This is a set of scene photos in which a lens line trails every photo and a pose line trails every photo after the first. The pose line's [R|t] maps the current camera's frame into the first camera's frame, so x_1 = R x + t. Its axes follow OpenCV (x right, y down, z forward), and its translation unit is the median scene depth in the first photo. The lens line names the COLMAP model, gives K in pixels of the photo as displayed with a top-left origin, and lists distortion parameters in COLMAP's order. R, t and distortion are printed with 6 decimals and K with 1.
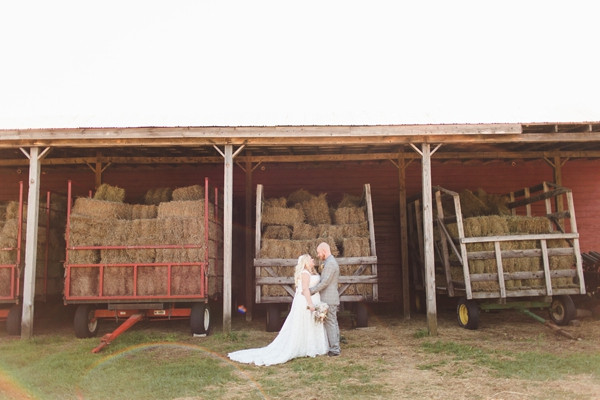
lens RADIAL K [[559.2, 0, 300.0], [0, 559.2, 200.0], [0, 0, 1]] dist [0.010602, 0.000521]
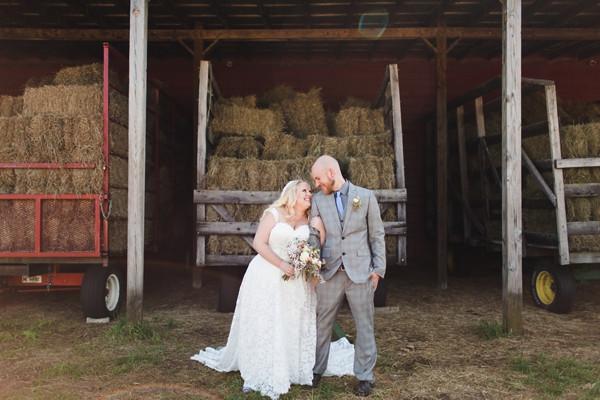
lens RADIAL K [[562.4, 0, 295.5], [0, 562.4, 203.0], [0, 0, 1]] dist [0.010192, 0.001971]
pose [[0.999874, 0.014430, 0.006676, 0.018582], [-0.015069, 0.993983, 0.108489, 0.053710], [-0.005070, -0.108576, 0.994075, 0.422391]]
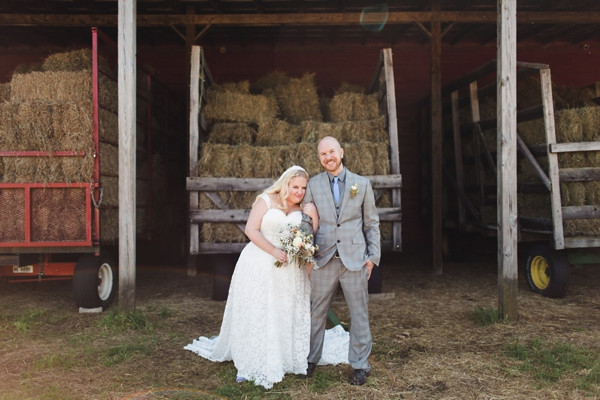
lens RADIAL K [[559.2, 0, 300.0], [0, 559.2, 200.0], [0, 0, 1]] dist [0.010602, 0.000521]
pose [[0.999746, 0.005990, 0.021749, 0.020716], [-0.008698, 0.991910, 0.126642, 0.054644], [-0.020815, -0.126799, 0.991710, 0.430889]]
